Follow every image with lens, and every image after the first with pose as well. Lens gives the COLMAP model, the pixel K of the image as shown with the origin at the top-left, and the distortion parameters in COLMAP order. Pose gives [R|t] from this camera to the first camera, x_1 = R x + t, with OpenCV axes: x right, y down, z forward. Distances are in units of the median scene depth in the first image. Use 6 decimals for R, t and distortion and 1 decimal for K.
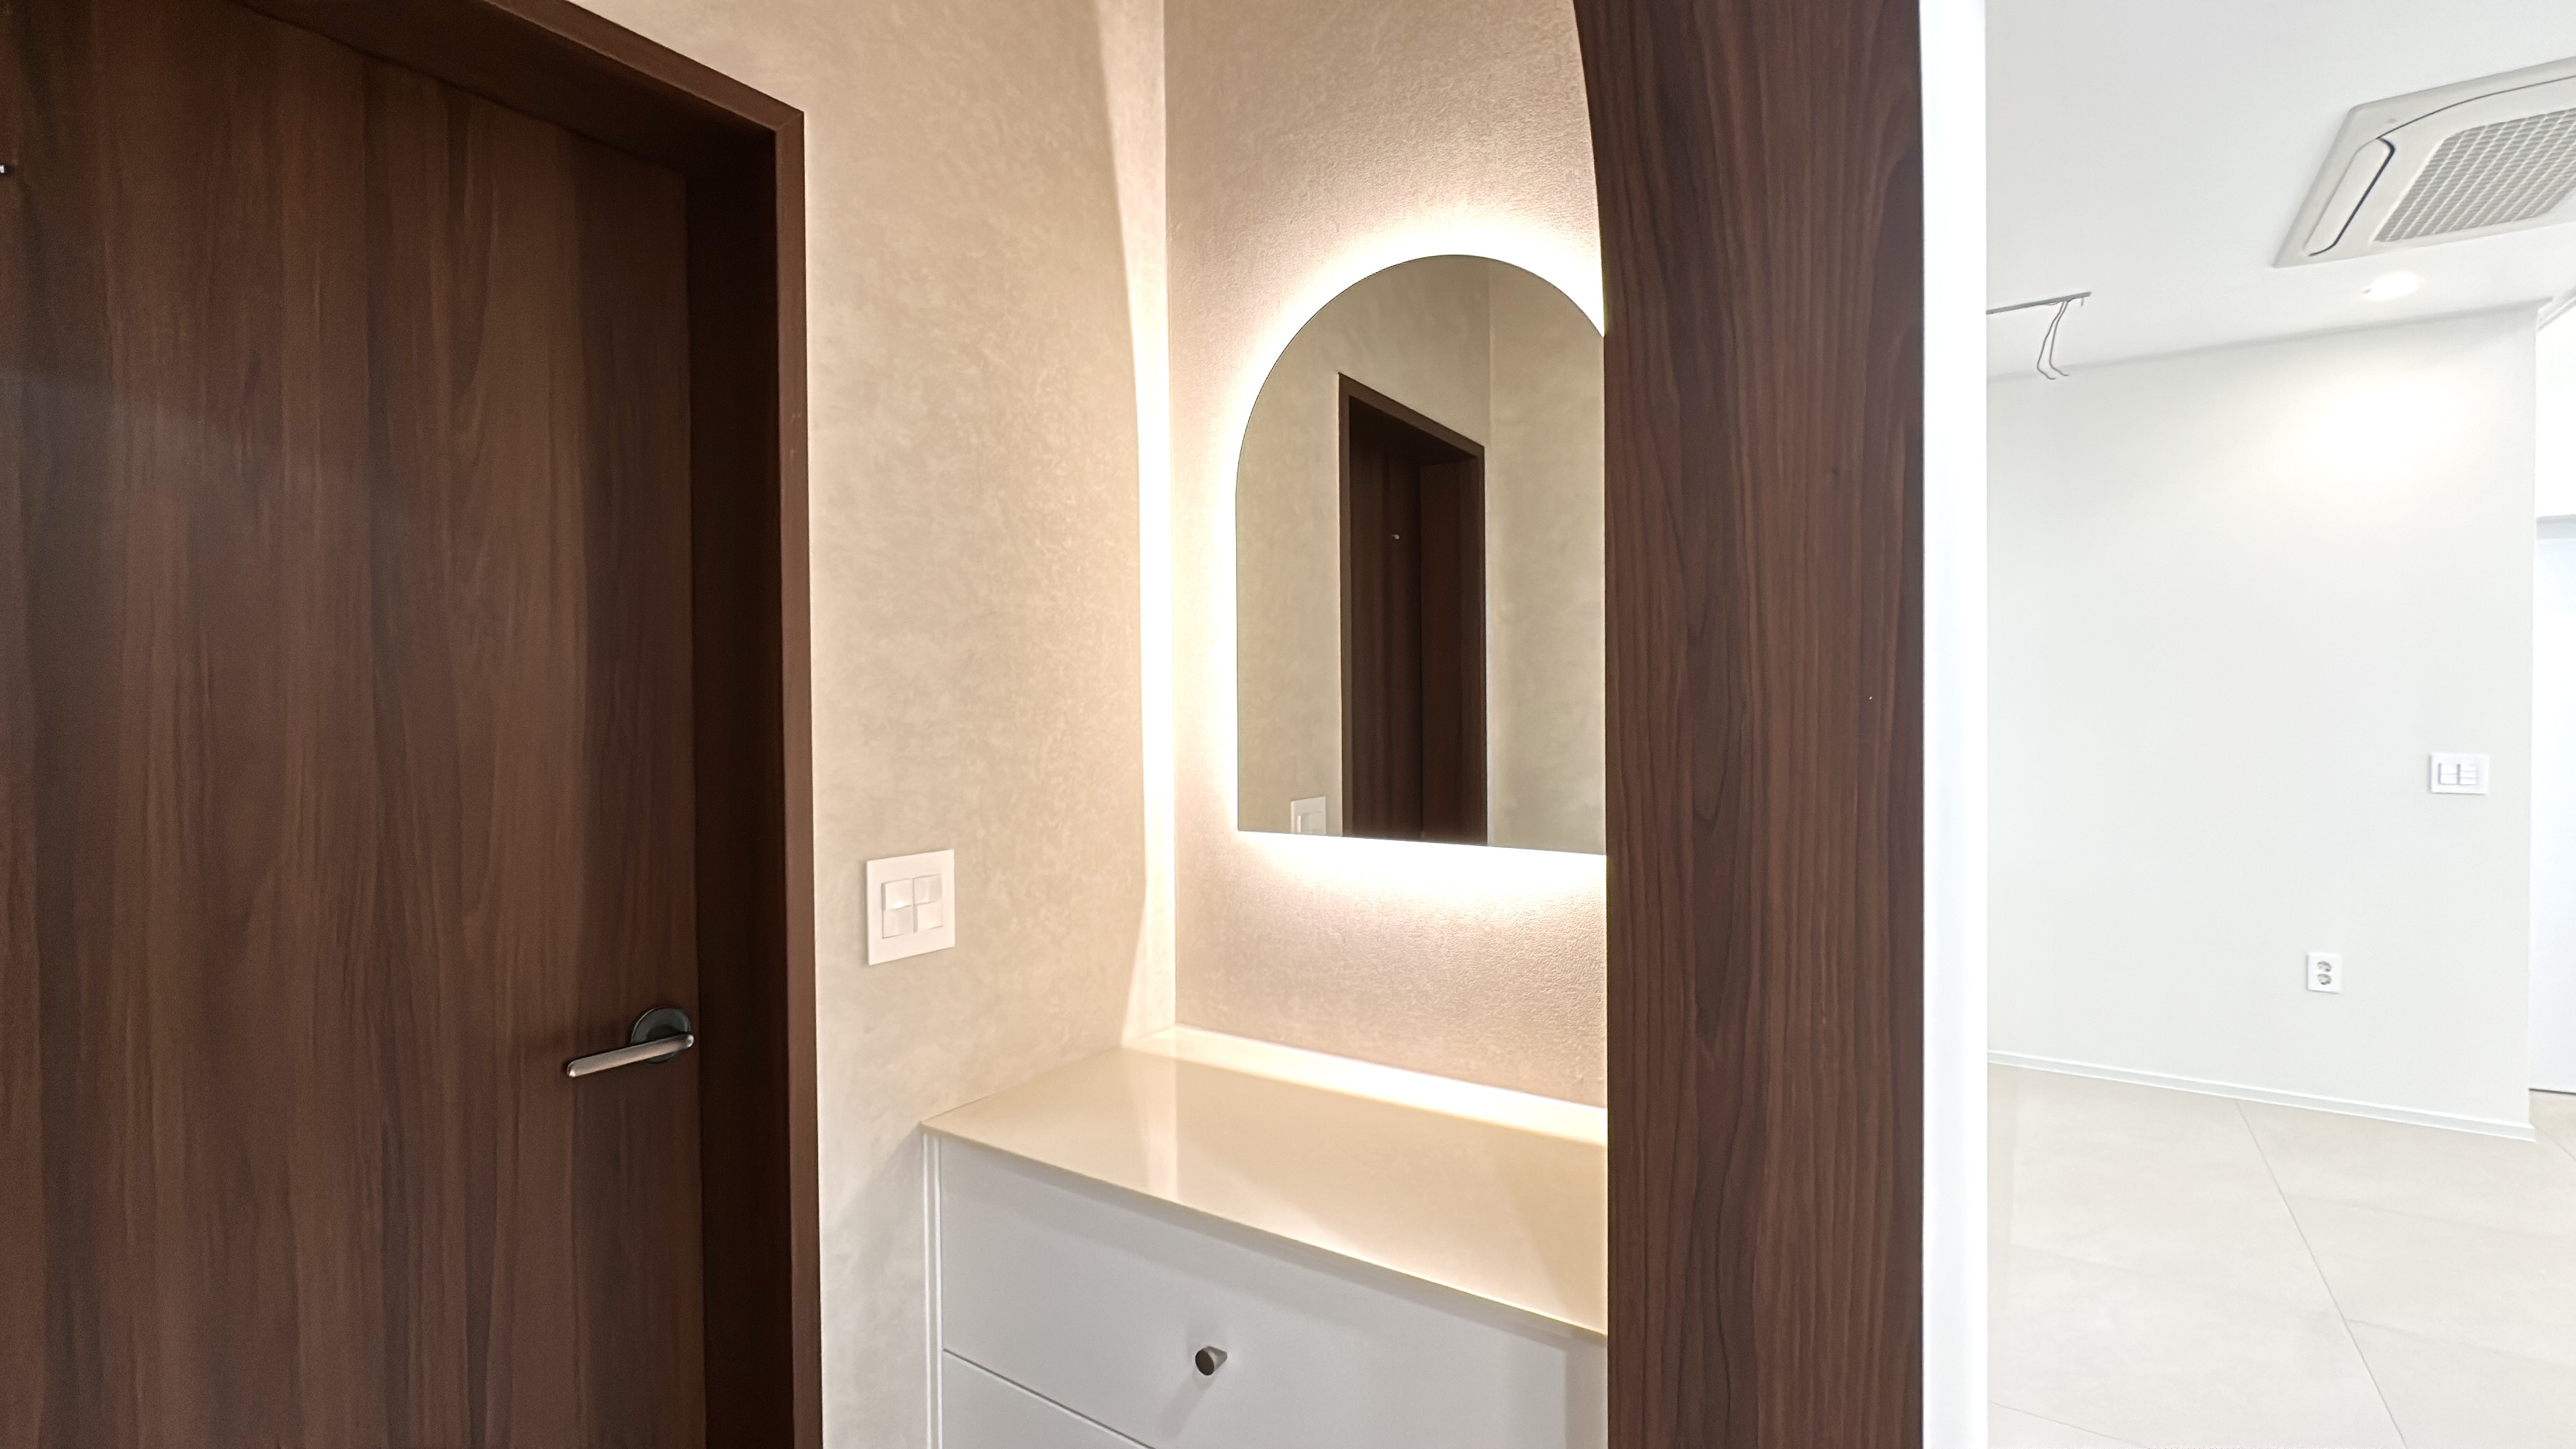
lens RADIAL K [[1130.6, 0, 1287.2], [0, 1130.6, 726.3], [0, 0, 1]] dist [-0.000030, 0.000199]
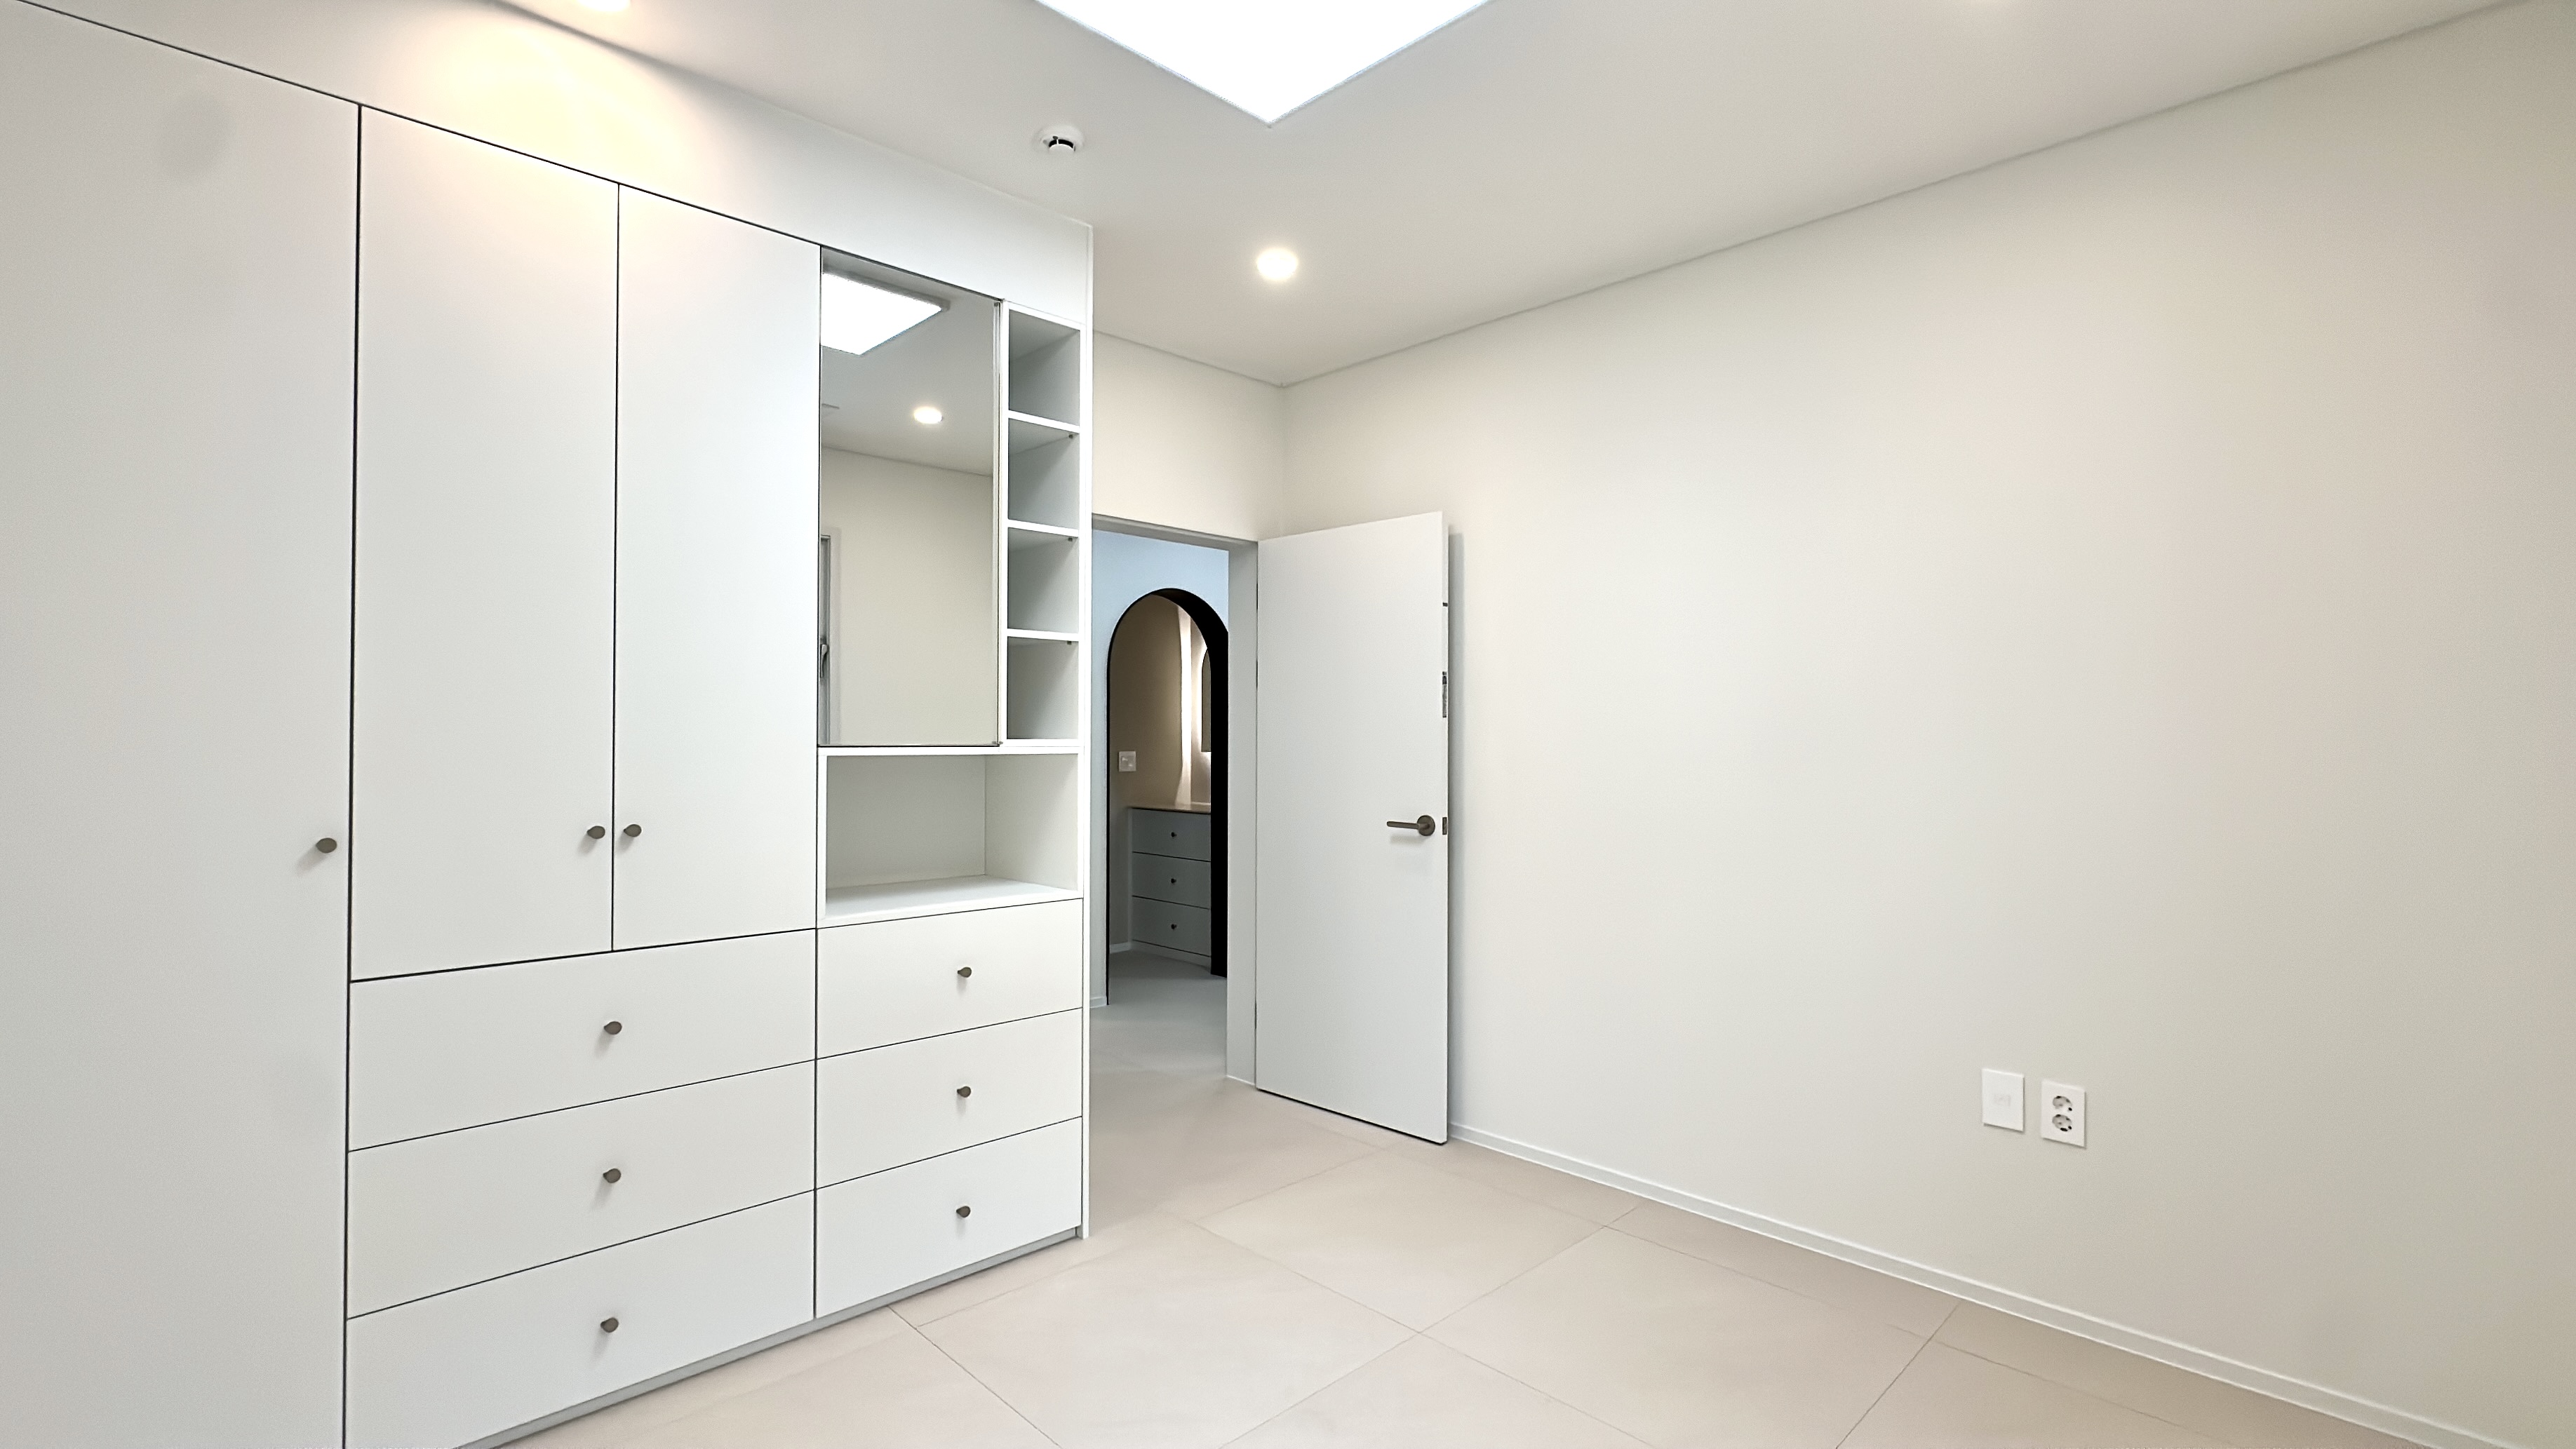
lens RADIAL K [[1130.6, 0, 1287.4], [0, 1130.6, 726.2], [0, 0, 1]] dist [-0.000030, 0.000199]
pose [[0.980430, 0.007621, -0.196720, 1.386212], [-0.010274, 0.999870, -0.012466, 0.050738], [0.196600, 0.014243, 0.980380, -3.888335]]
